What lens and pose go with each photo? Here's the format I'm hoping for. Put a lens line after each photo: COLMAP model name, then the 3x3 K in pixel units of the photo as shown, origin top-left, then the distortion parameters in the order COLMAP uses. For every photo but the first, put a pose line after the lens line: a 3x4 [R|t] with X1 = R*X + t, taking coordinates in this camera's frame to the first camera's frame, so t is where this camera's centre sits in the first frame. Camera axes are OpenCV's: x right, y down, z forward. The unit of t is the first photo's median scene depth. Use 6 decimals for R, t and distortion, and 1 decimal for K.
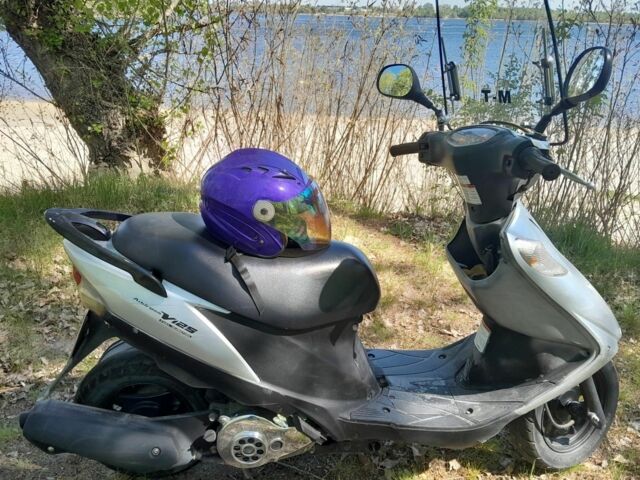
lens RADIAL K [[464.6, 0, 320.0], [0, 464.6, 240.0], [0, 0, 1]] dist [-0.001159, -0.004110]
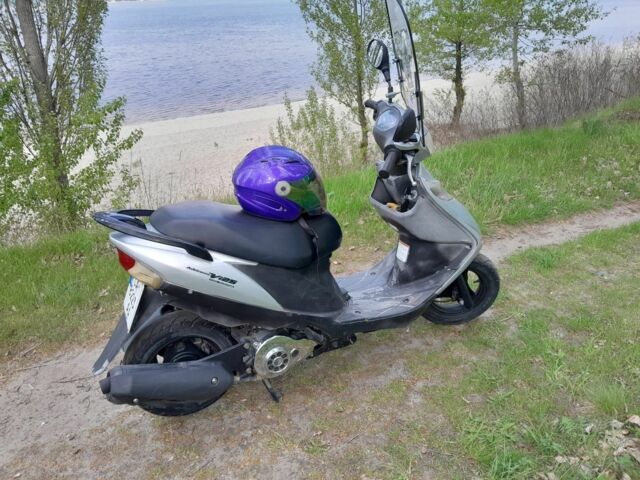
lens RADIAL K [[464.6, 0, 320.0], [0, 464.6, 240.0], [0, 0, 1]] dist [-0.001159, -0.004110]
pose [[0.915634, -0.178731, 0.360096, -0.476178], [0.152066, 0.983163, 0.101319, -0.020748], [-0.372143, -0.038013, 0.927397, -0.307670]]
